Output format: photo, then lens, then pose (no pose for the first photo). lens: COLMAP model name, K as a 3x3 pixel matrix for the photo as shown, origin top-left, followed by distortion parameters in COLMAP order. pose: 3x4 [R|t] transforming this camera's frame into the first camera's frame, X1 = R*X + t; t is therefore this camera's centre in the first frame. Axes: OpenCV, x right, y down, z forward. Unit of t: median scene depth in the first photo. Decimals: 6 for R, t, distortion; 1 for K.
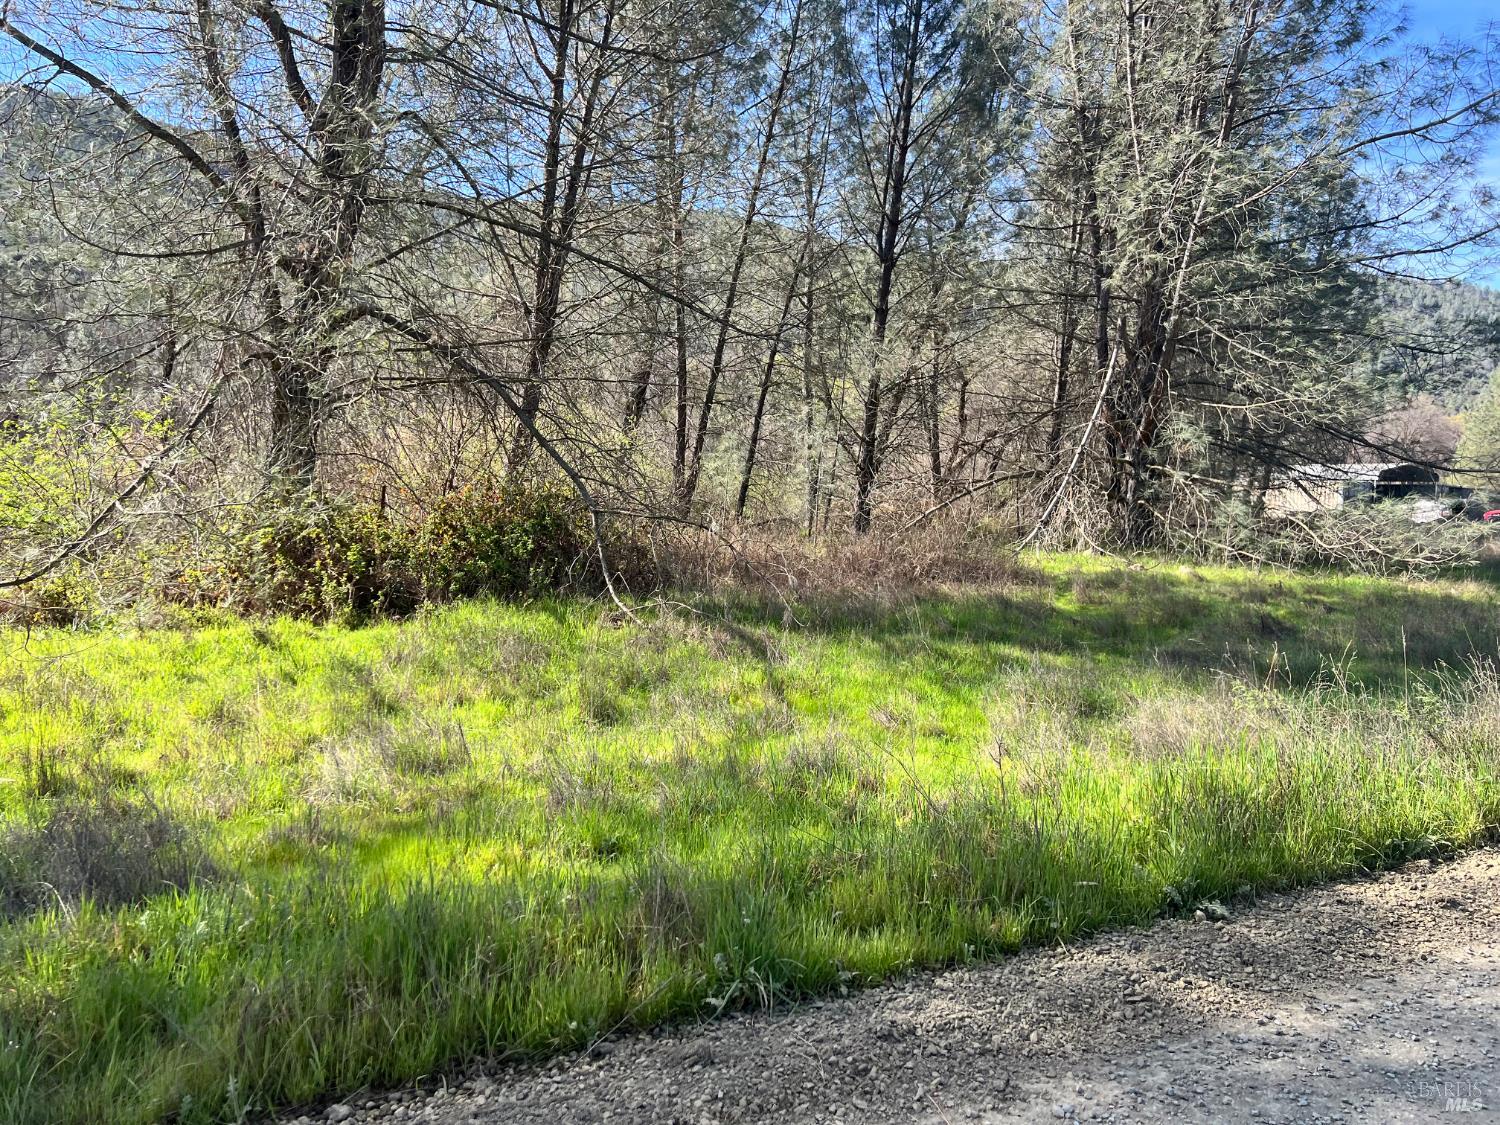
lens RADIAL K [[1128.2, 0, 739.5], [0, 1128.2, 558.1], [0, 0, 1]] dist [0.066834, -0.071347]
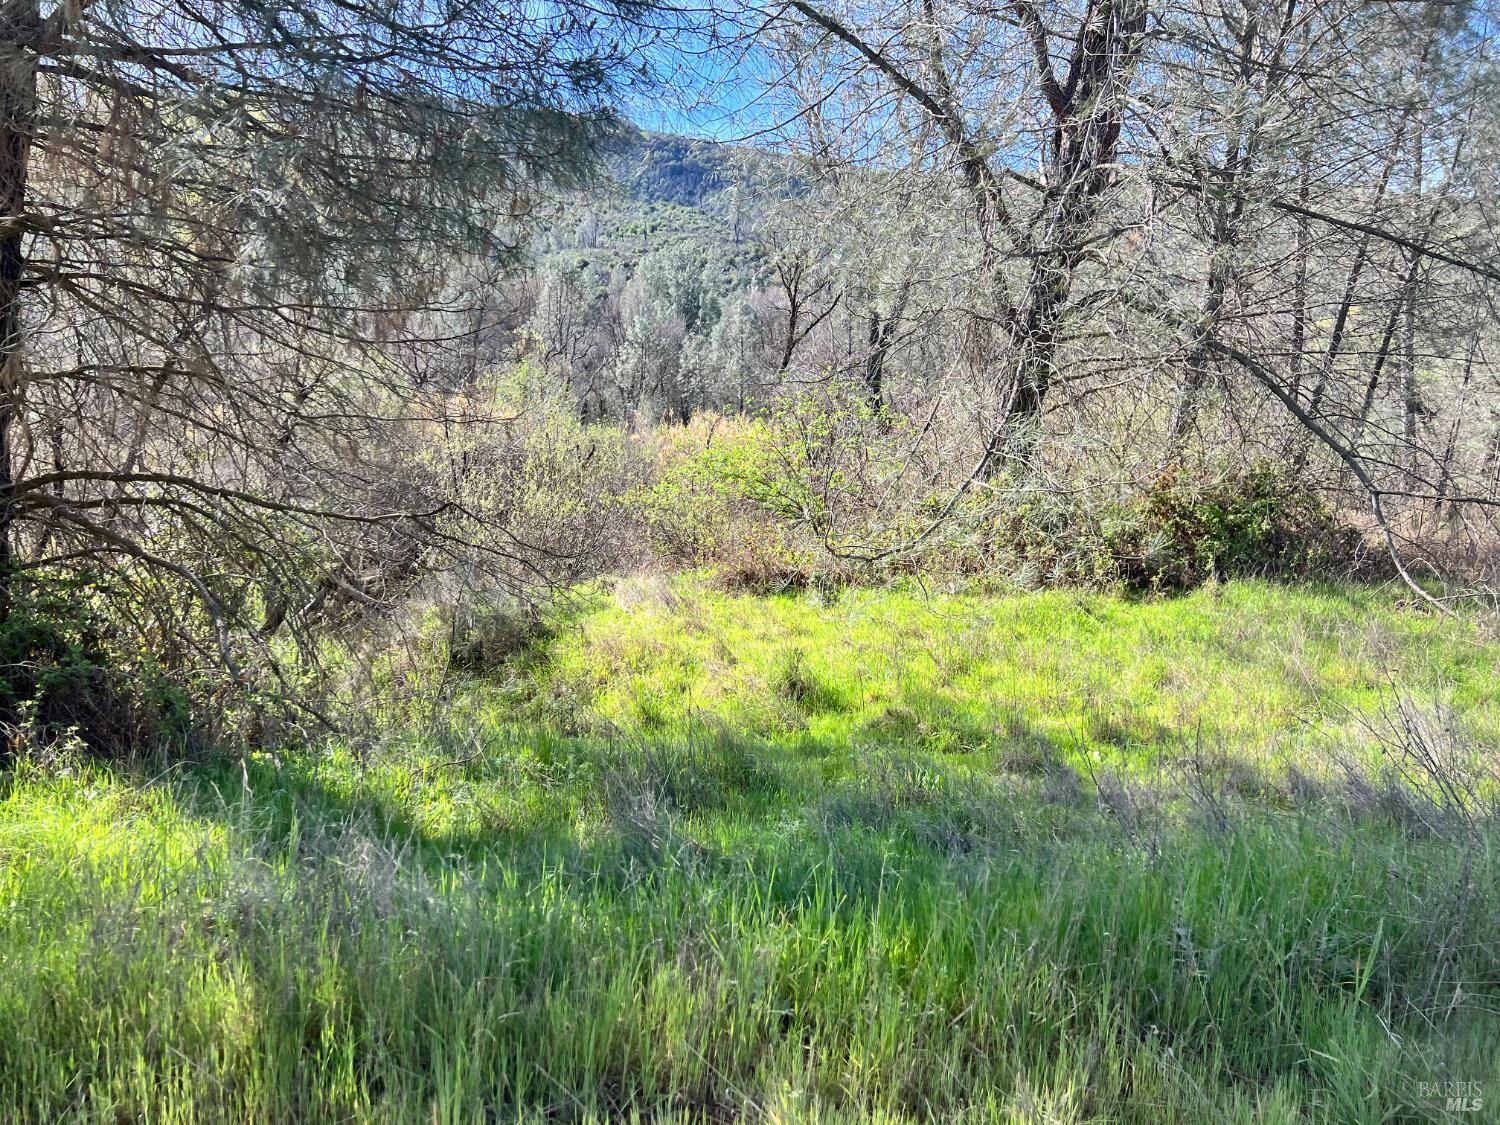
lens RADIAL K [[1128.2, 0, 735.6], [0, 1128.2, 569.6], [0, 0, 1]] dist [0.066834, -0.071347]
pose [[0.926305, 0.040176, -0.374625, -0.181815], [-0.028138, 0.998898, 0.037552, 0.001460], [0.375721, -0.024244, 0.926415, -0.070434]]
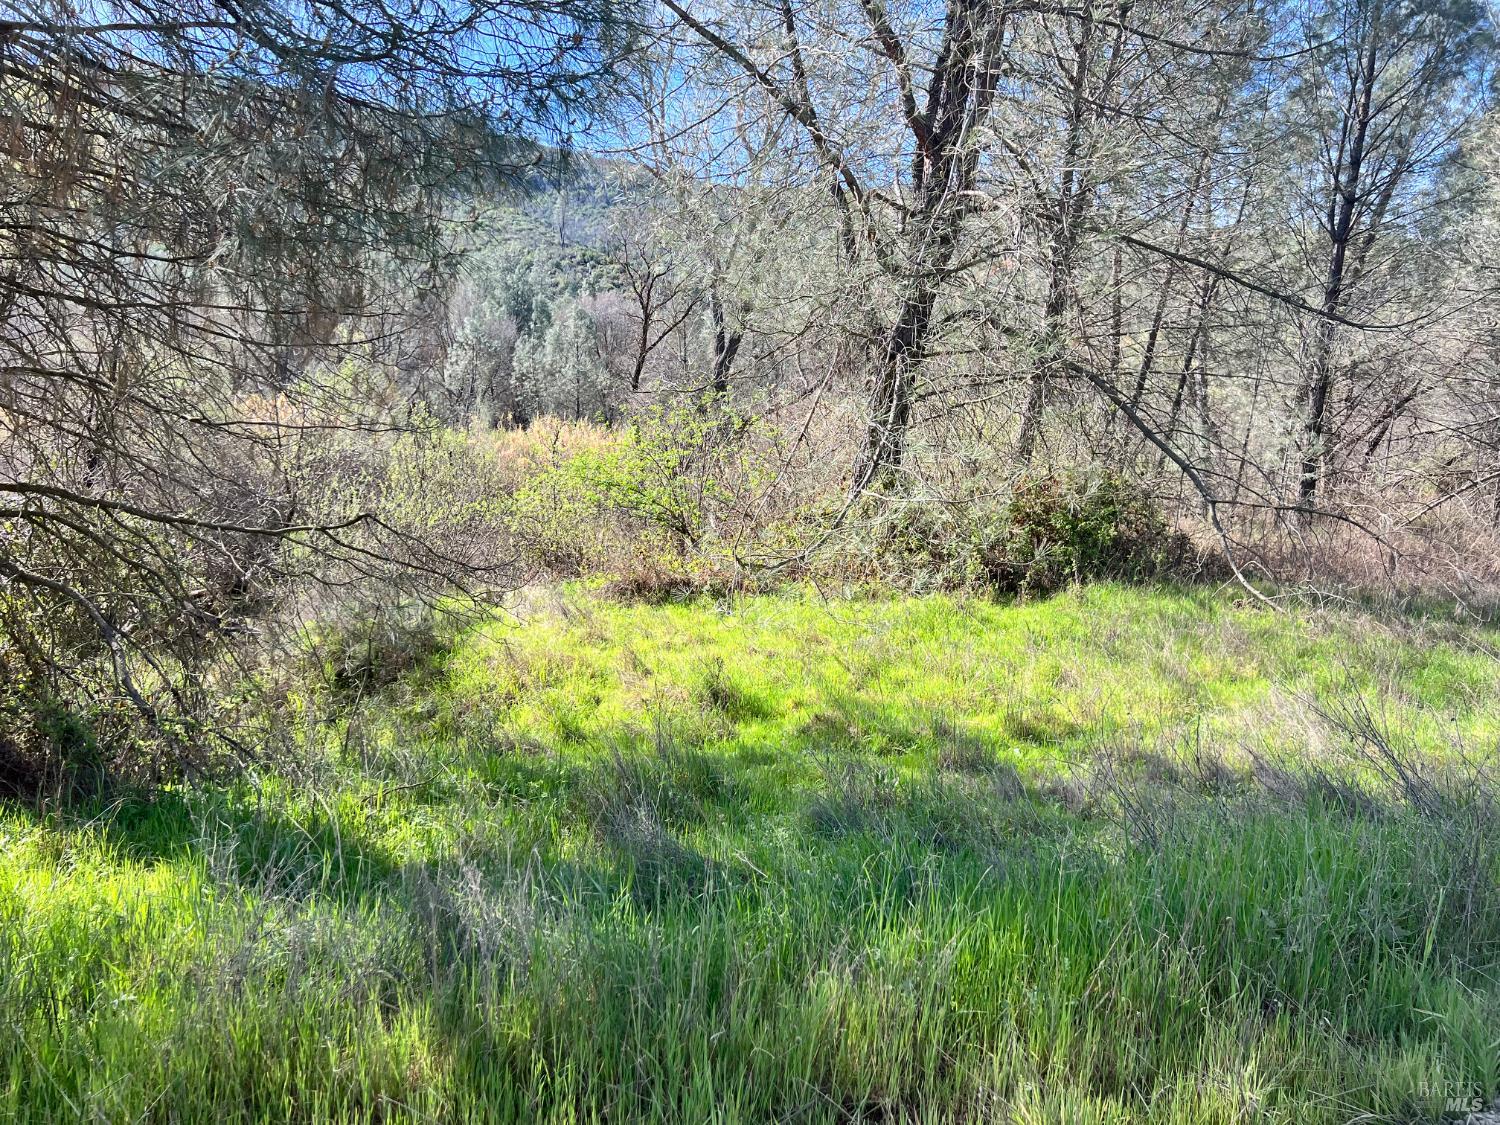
lens RADIAL K [[1128.2, 0, 756.2], [0, 1128.2, 560.6], [0, 0, 1]] dist [0.066834, -0.071347]
pose [[0.977347, 0.025915, -0.210049, -0.218600], [-0.022111, 0.999547, 0.020437, 0.000520], [0.210484, -0.015329, 0.977477, -0.085153]]
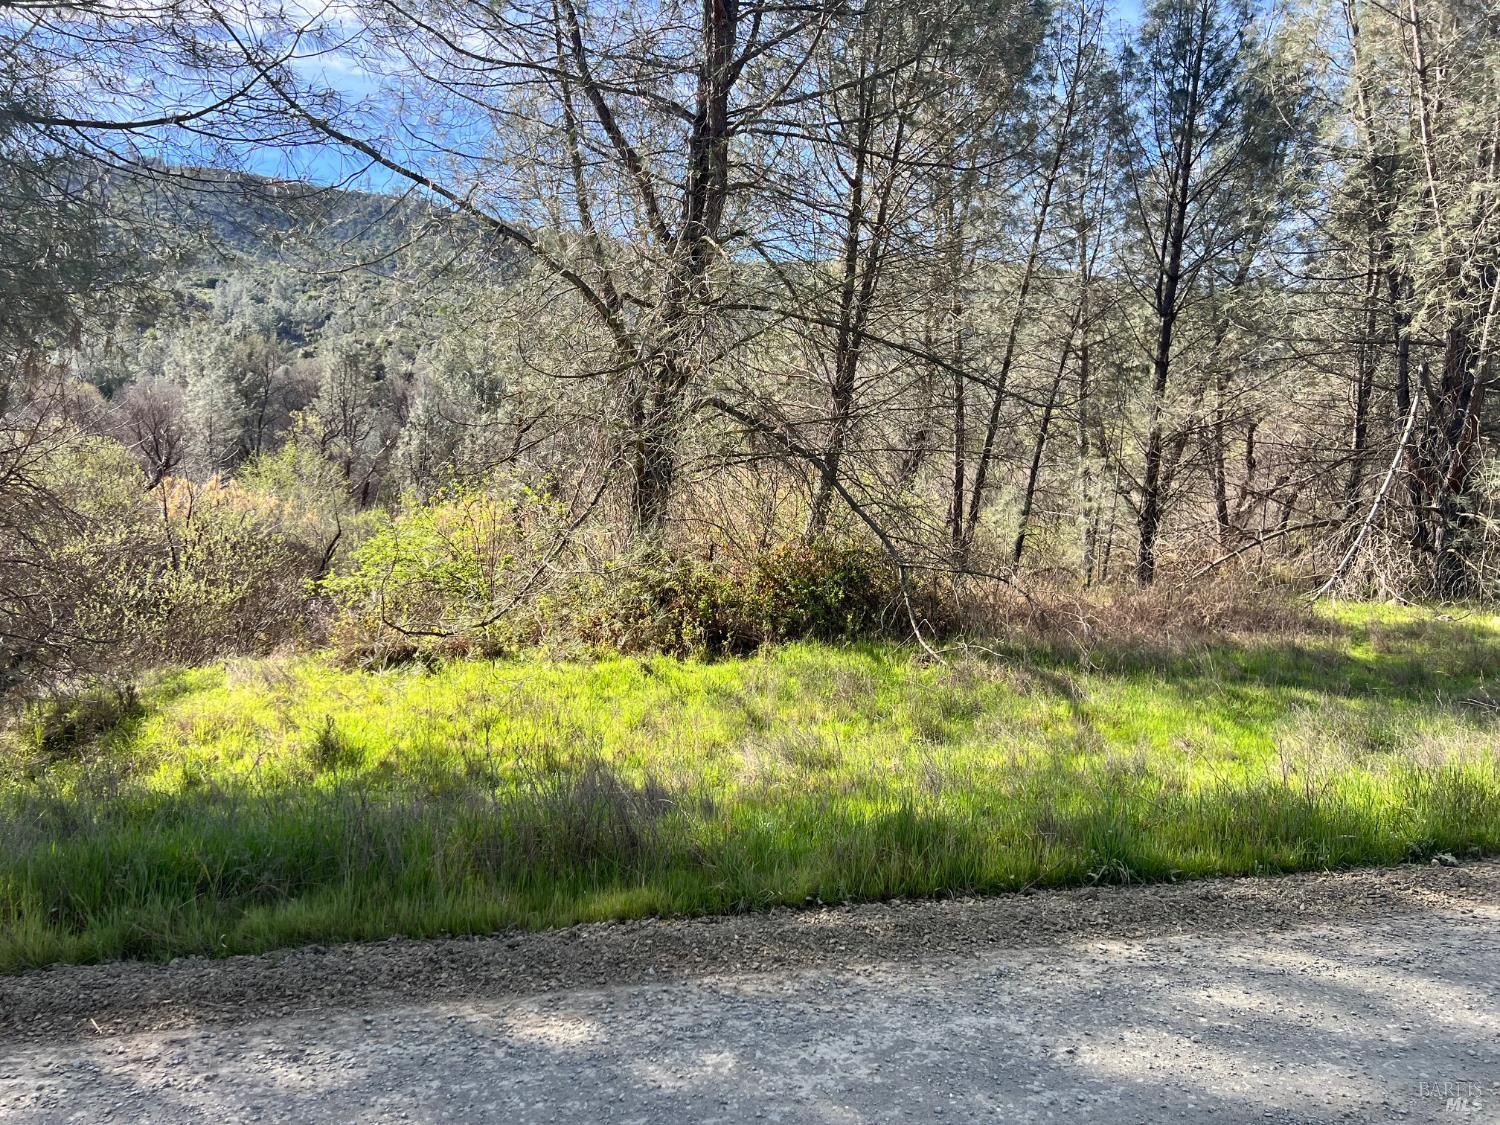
lens RADIAL K [[1128.2, 0, 734.1], [0, 1128.2, 554.3], [0, 0, 1]] dist [0.066834, -0.071347]
pose [[0.973064, -0.008042, -0.230396, -0.020966], [-0.002434, 0.998977, -0.045148, -0.000726], [0.230524, 0.044493, 0.972049, -0.111092]]
